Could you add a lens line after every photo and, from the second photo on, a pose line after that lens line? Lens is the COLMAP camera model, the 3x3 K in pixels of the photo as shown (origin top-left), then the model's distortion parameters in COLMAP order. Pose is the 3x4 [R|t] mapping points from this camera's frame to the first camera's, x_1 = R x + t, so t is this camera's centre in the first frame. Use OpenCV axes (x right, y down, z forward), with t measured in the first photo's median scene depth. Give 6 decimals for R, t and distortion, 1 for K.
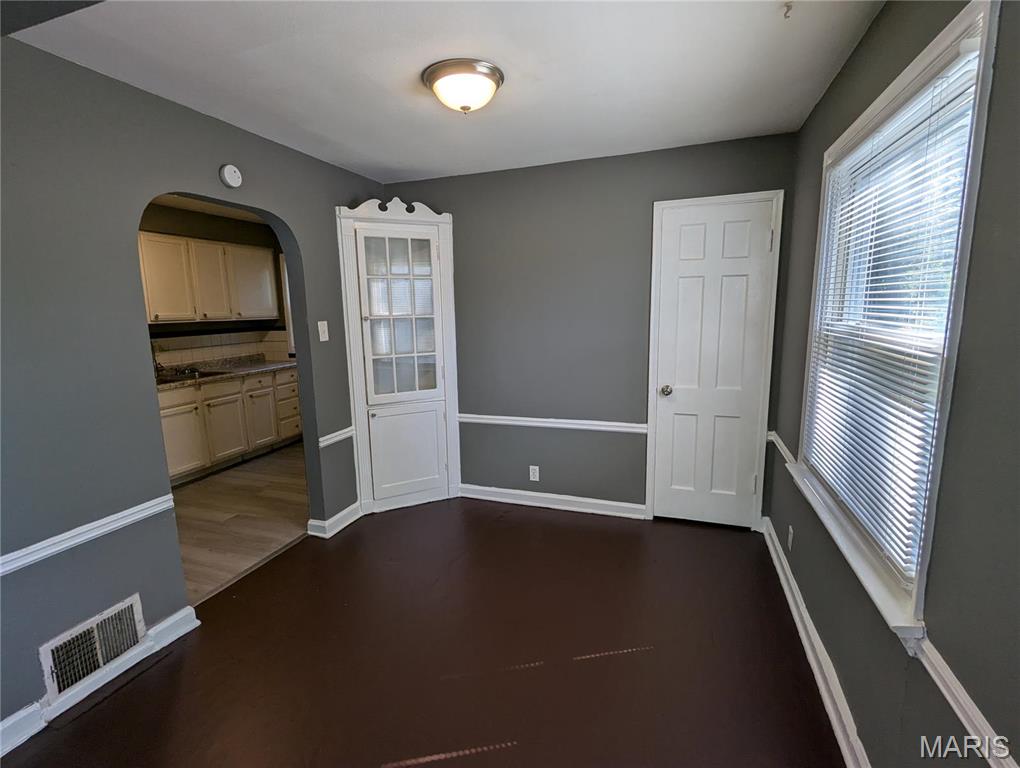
lens RADIAL K [[483.7, 0, 506.5], [0, 483.7, 386.6], [0, 0, 1]] dist [0.000339, -0.001277]
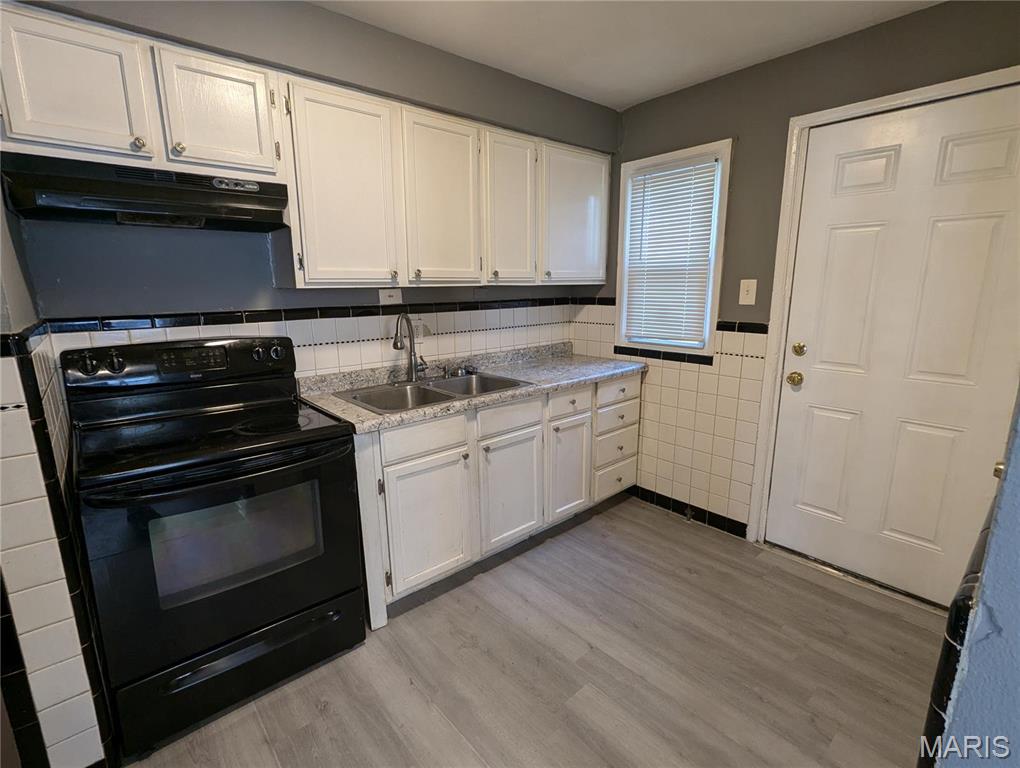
lens RADIAL K [[483.7, 0, 506.5], [0, 483.7, 386.6], [0, 0, 1]] dist [0.000339, -0.001277]
pose [[0.866372, 0.116195, -0.485694, -0.440926], [-0.089373, 0.992930, 0.078122, -0.085747], [0.491338, -0.024275, 0.870631, 0.699049]]
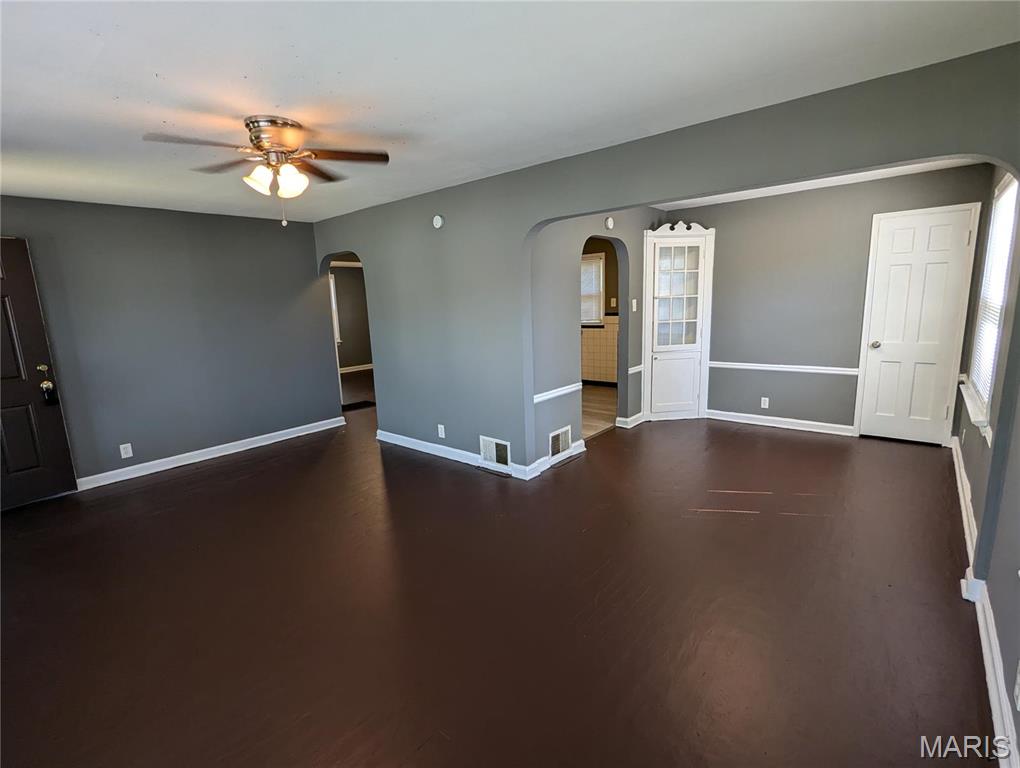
lens RADIAL K [[483.7, 0, 506.5], [0, 483.7, 386.6], [0, 0, 1]] dist [0.000339, -0.001277]
pose [[0.934848, 0.049798, -0.351538, -0.167719], [-0.040204, 0.998594, 0.034543, 0.115784], [0.352764, -0.018159, 0.935536, -0.669395]]
